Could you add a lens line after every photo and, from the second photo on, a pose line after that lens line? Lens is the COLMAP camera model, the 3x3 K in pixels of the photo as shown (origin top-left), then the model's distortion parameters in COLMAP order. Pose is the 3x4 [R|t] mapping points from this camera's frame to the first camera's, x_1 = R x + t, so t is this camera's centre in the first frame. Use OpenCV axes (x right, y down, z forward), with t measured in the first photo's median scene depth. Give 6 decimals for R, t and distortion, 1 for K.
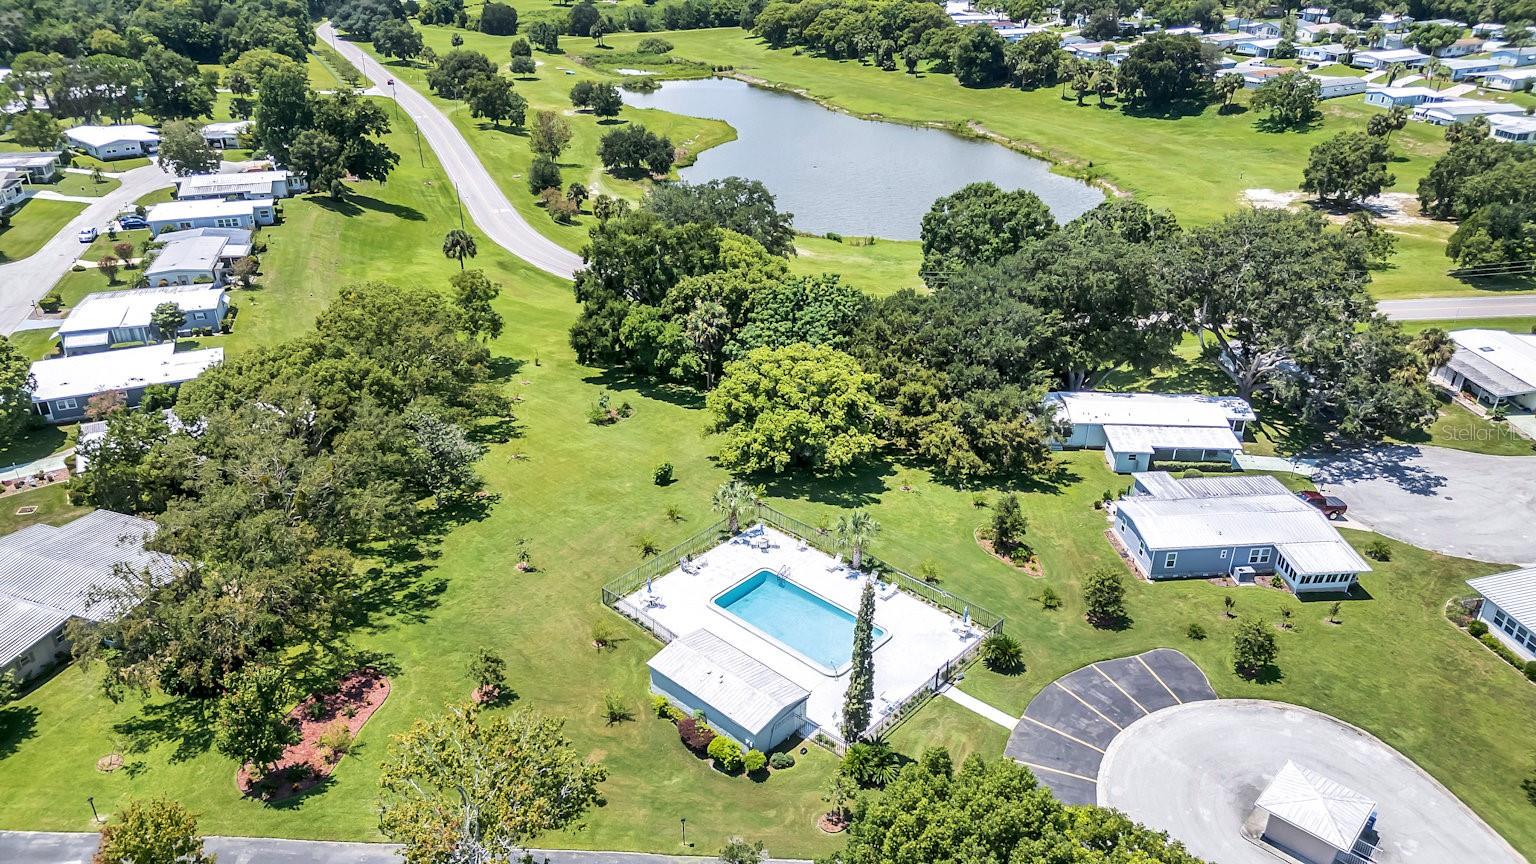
lens RADIAL K [[1078.2, 0, 768.0], [0, 1078.2, 432.0], [0, 0, 1]] dist [0.057139, -0.052519]
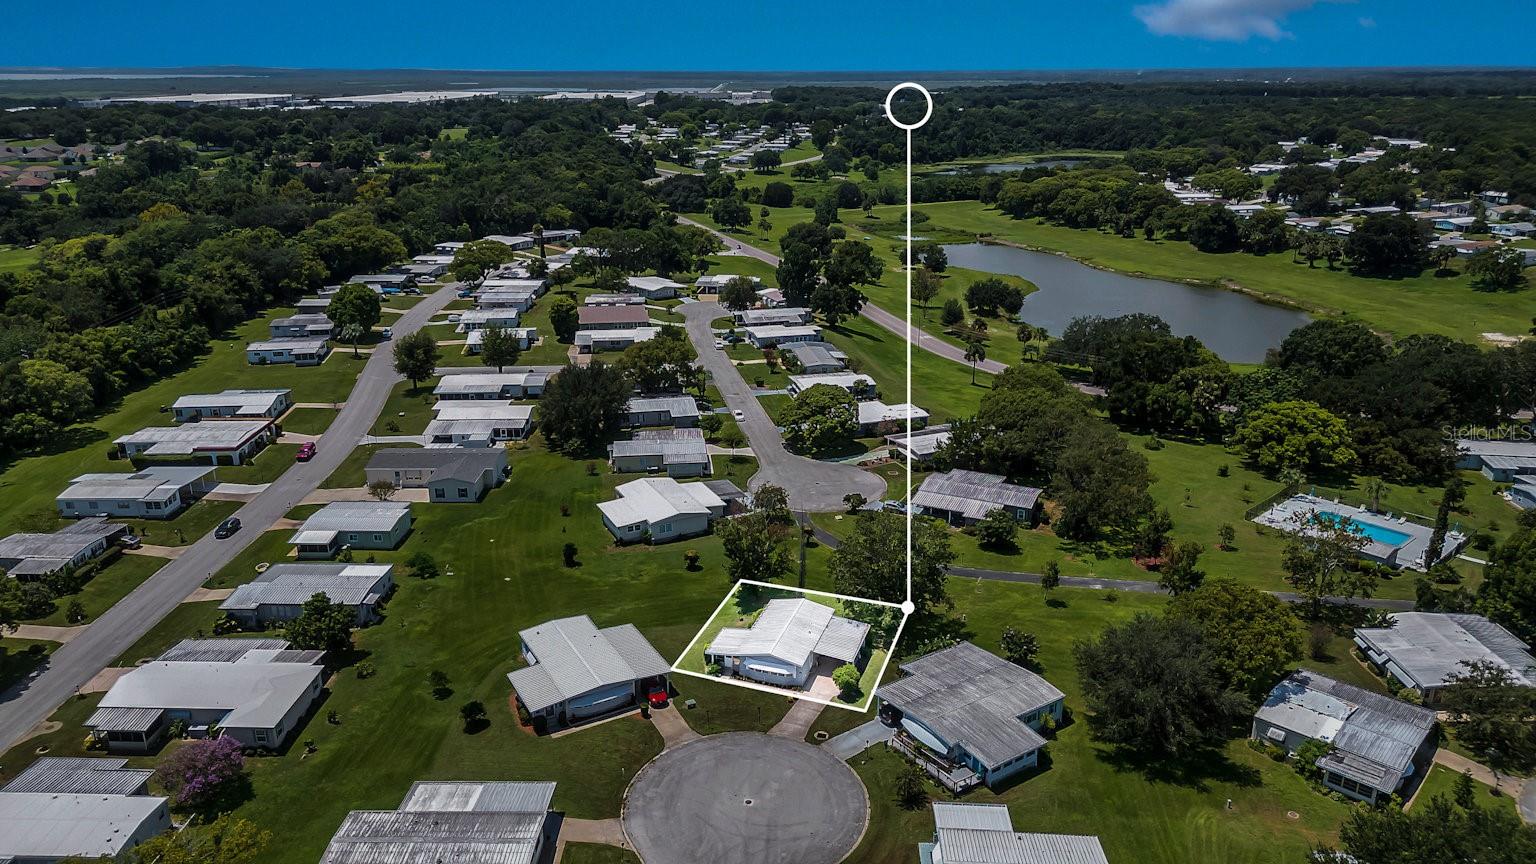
lens RADIAL K [[1075.3, 0, 770.1], [0, 1075.3, 431.8], [0, 0, 1]] dist [0.070020, -0.075075]
pose [[0.995373, 0.027340, -0.092113, -0.215442], [-0.039538, 0.990283, -0.133325, 0.077474], [0.087573, 0.136350, 0.986782, -0.263530]]
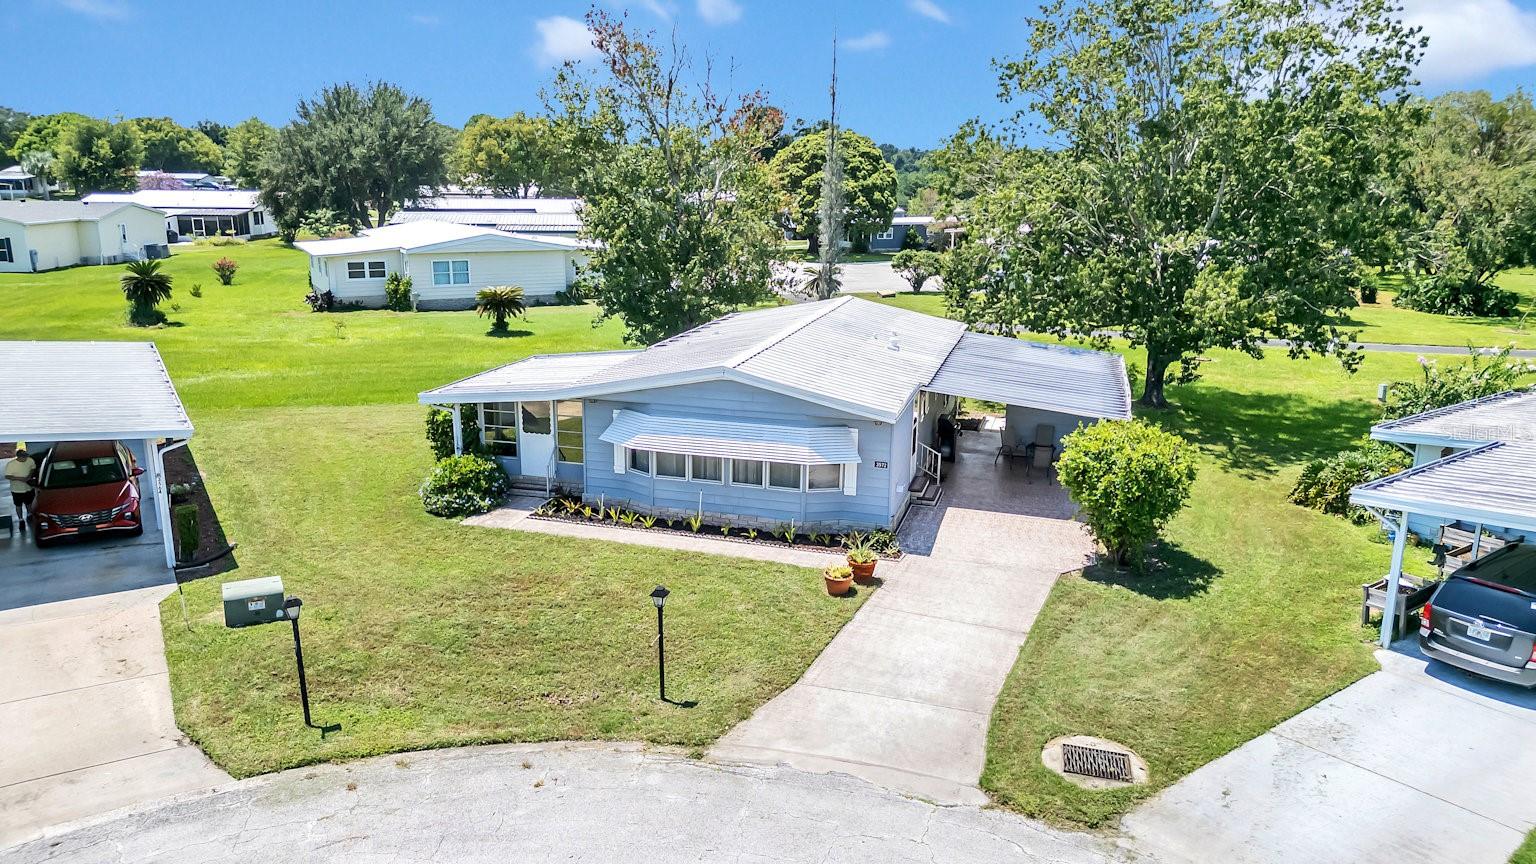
lens RADIAL K [[1084.6, 0, 764.9], [0, 1084.6, 437.4], [0, 0, 1]] dist [0.033671, -0.023490]
pose [[0.998312, 0.017202, -0.055478, -0.240267], [-0.028558, 0.977081, -0.210943, 0.122688], [0.050577, 0.212171, 0.975923, 0.035504]]
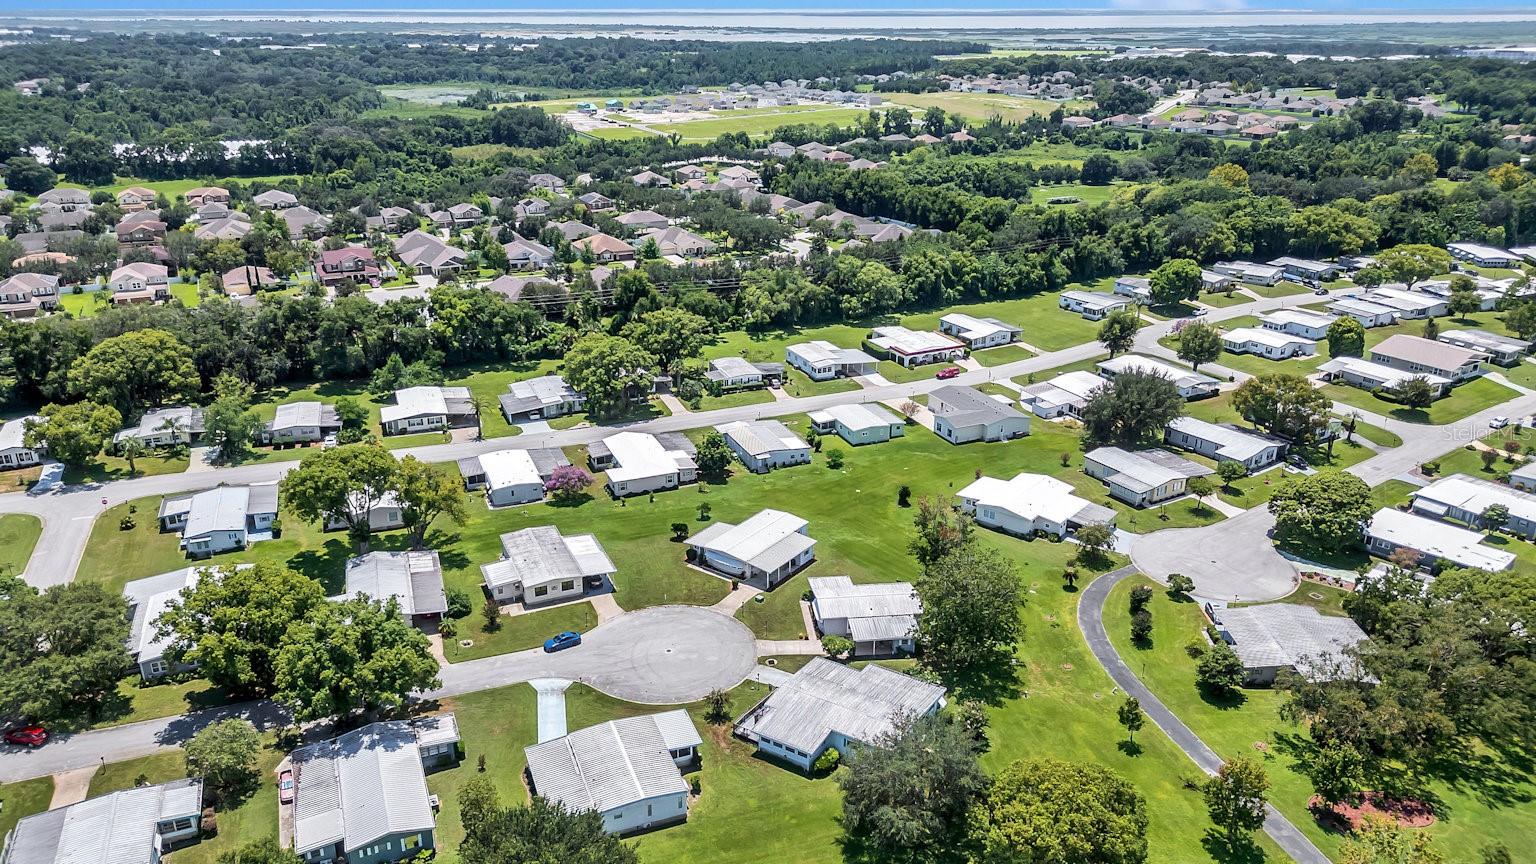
lens RADIAL K [[1084.6, 0, 764.9], [0, 1084.6, 437.4], [0, 0, 1]] dist [0.033671, -0.023490]
pose [[0.327209, 0.340562, -0.881449, 0.107029], [-0.420683, 0.887760, 0.186835, -0.026646], [0.846144, 0.309677, 0.433752, -0.121056]]
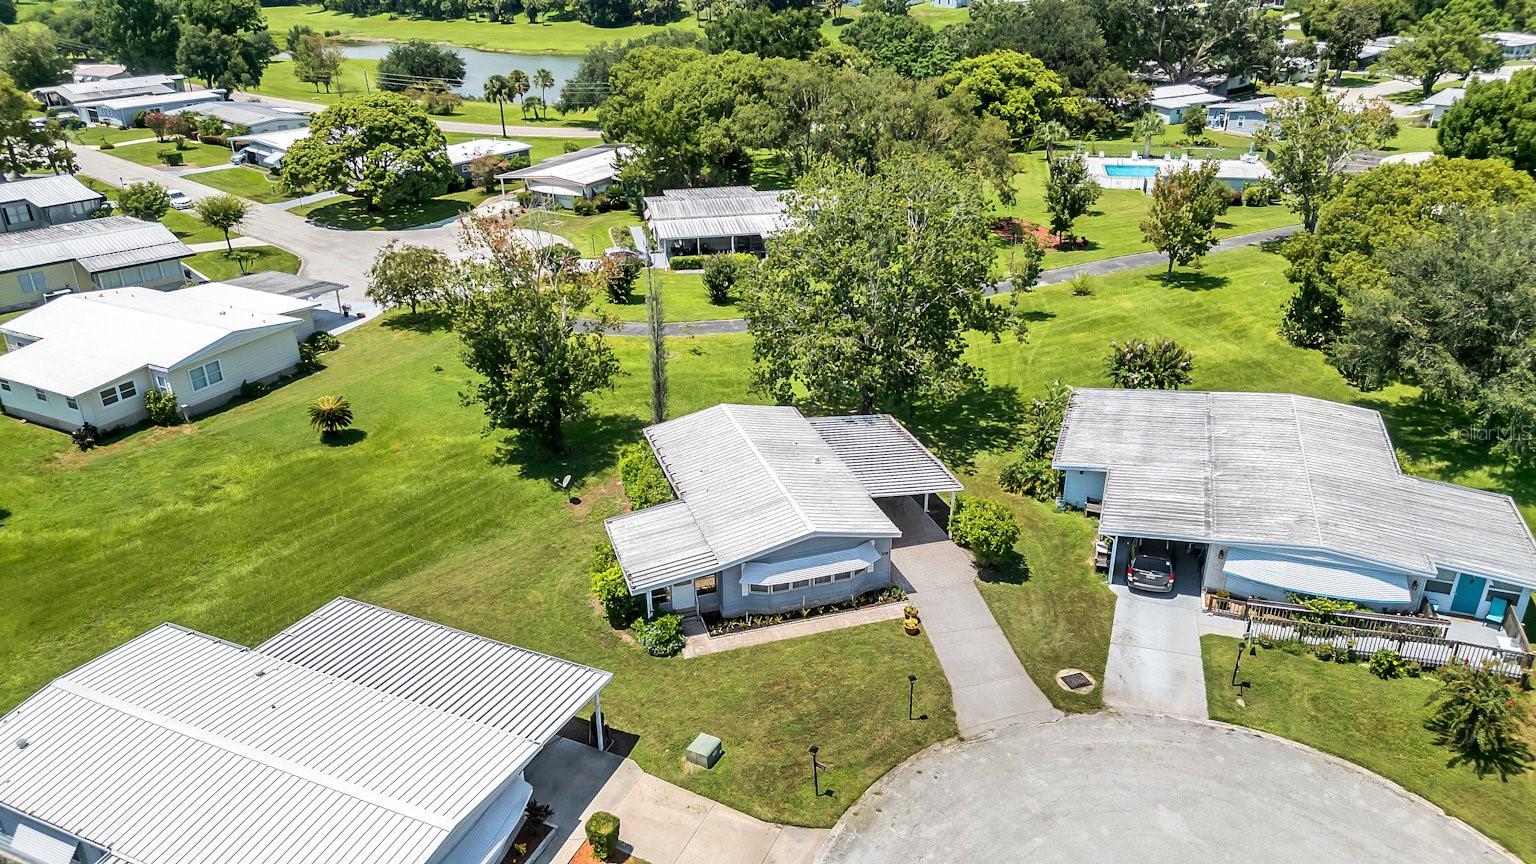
lens RADIAL K [[1075.3, 0, 770.1], [0, 1075.3, 431.8], [0, 0, 1]] dist [0.070020, -0.075075]
pose [[0.856250, -0.231664, 0.461701, -0.309737], [0.241621, 0.969610, 0.038415, 0.084790], [-0.456569, 0.078664, 0.886204, -0.010905]]
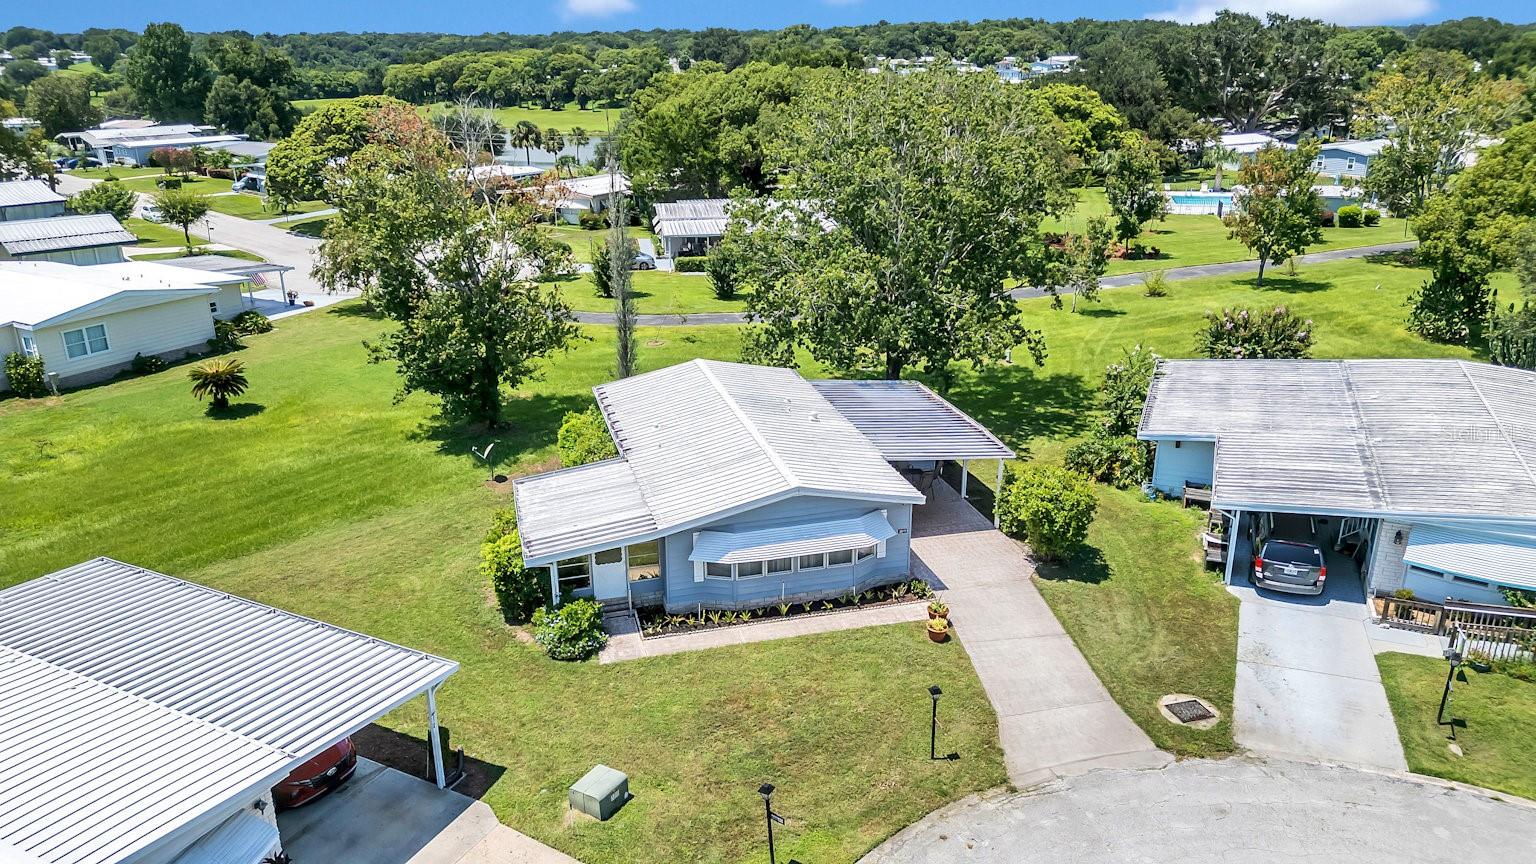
lens RADIAL K [[1078.2, 0, 768.0], [0, 1078.2, 432.0], [0, 0, 1]] dist [0.057139, -0.052519]
pose [[0.880593, -0.173817, 0.440844, -0.288825], [0.223371, 0.972717, -0.062663, 0.103641], [-0.417924, 0.153652, 0.895394, 0.022794]]
